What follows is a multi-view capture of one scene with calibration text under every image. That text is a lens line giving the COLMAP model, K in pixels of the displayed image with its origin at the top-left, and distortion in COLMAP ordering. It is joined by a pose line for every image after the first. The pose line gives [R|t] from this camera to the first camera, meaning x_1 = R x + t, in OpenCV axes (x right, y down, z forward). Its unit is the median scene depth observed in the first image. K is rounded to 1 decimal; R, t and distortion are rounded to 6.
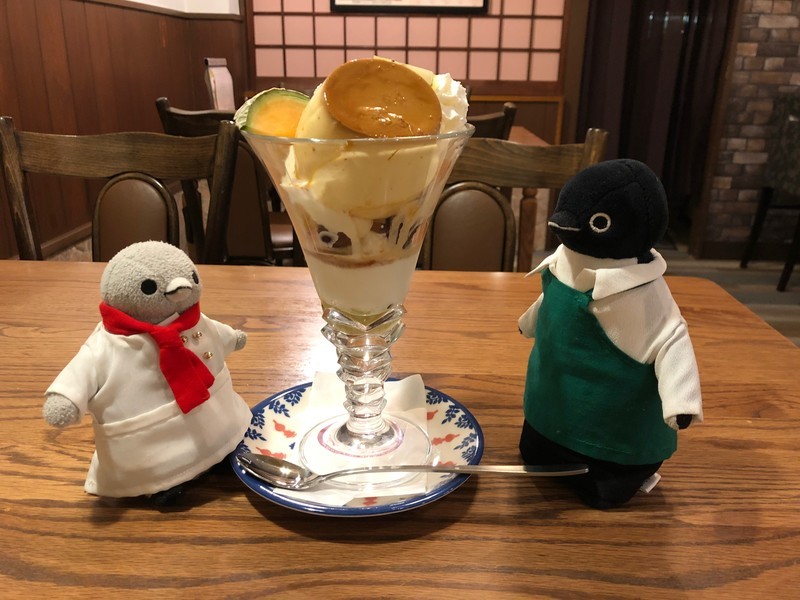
lens RADIAL K [[658.1, 0, 403.1], [0, 658.1, 298.5], [0, 0, 1]] dist [0.020135, -0.022065]
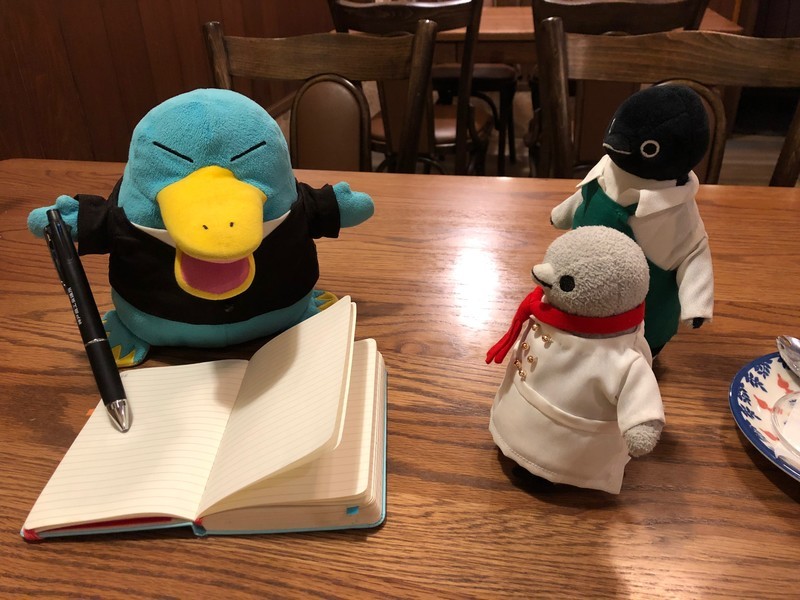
lens RADIAL K [[658.1, 0, 402.0], [0, 658.1, 293.5], [0, 0, 1]] dist [0.020135, -0.022065]
pose [[0.983580, 0.043164, -0.175236, -0.108502], [-0.014149, 0.986432, 0.163561, -0.026105], [0.179918, -0.158396, 0.970845, -0.029266]]
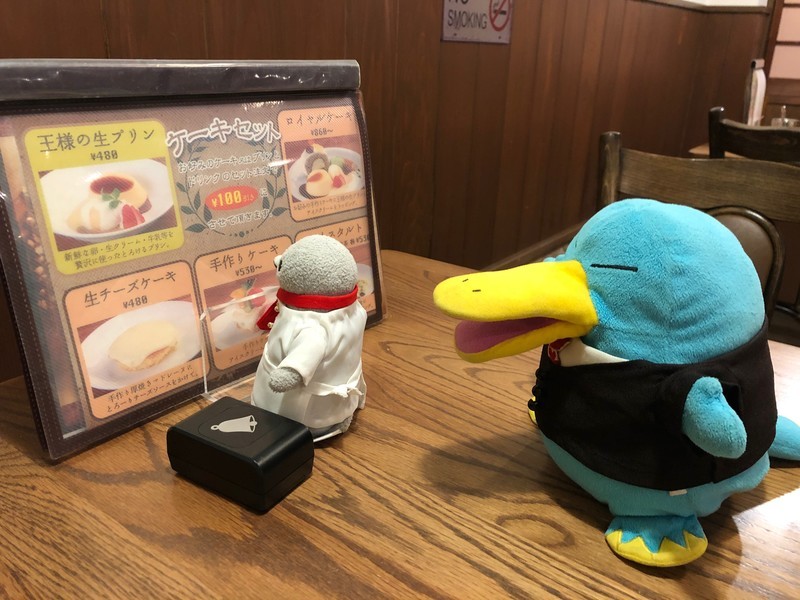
lens RADIAL K [[658.1, 0, 407.6], [0, 658.1, 289.2], [0, 0, 1]] dist [0.020135, -0.022065]
pose [[0.830670, 0.203780, -0.518132, -0.319673], [-0.201926, 0.977516, 0.060726, -0.056964], [0.518857, 0.054182, 0.853142, 0.067568]]
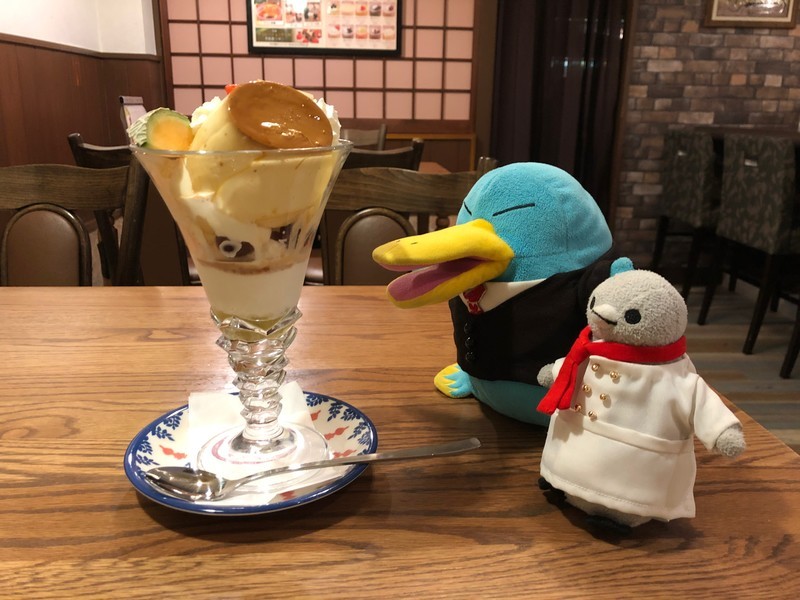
lens RADIAL K [[658.1, 0, 403.2], [0, 658.1, 300.2], [0, 0, 1]] dist [0.020135, -0.022065]
pose [[0.994158, -0.029057, 0.103950, 0.031160], [0.034771, 0.997958, -0.053586, 0.031167], [-0.102180, 0.056887, 0.993138, -0.055130]]
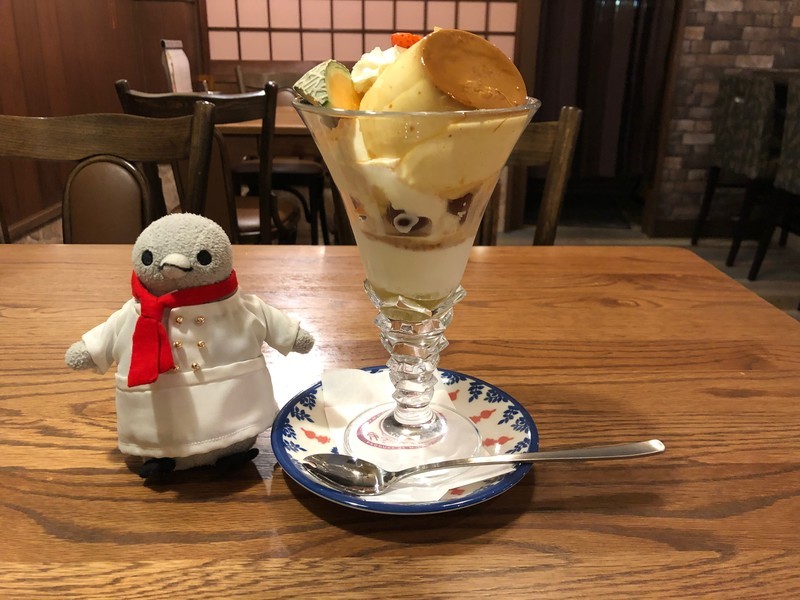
lens RADIAL K [[658.1, 0, 402.5], [0, 658.1, 297.1], [0, 0, 1]] dist [0.020135, -0.022065]
pose [[0.997265, -0.025430, 0.069391, -0.043245], [0.024145, 0.999522, 0.019282, 0.012300], [-0.069849, -0.017554, 0.997403, -0.013331]]
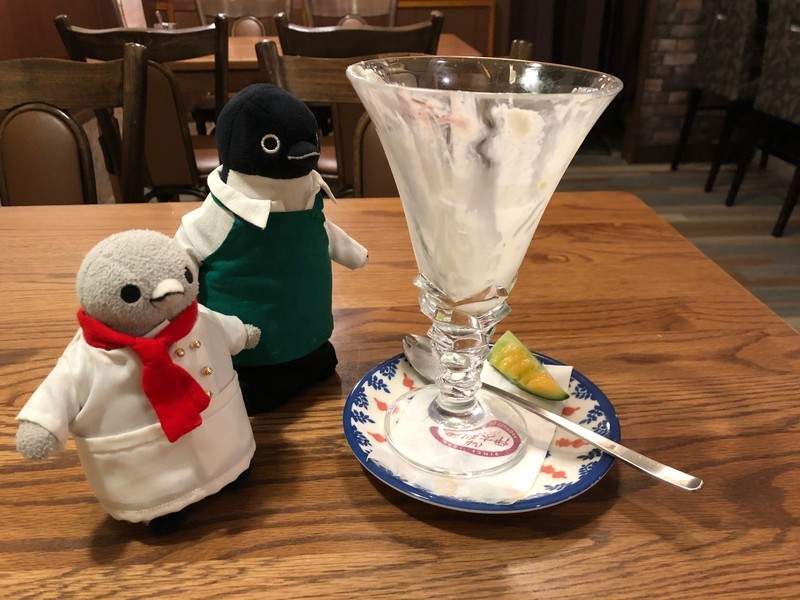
lens RADIAL K [[658.1, 0, 405.4], [0, 658.1, 298.4], [0, 0, 1]] dist [0.020135, -0.022065]
pose [[0.994665, -0.063946, 0.080941, 0.017576], [0.053139, 0.990185, 0.129264, -0.012932], [-0.088412, -0.124274, 0.988301, 0.002213]]
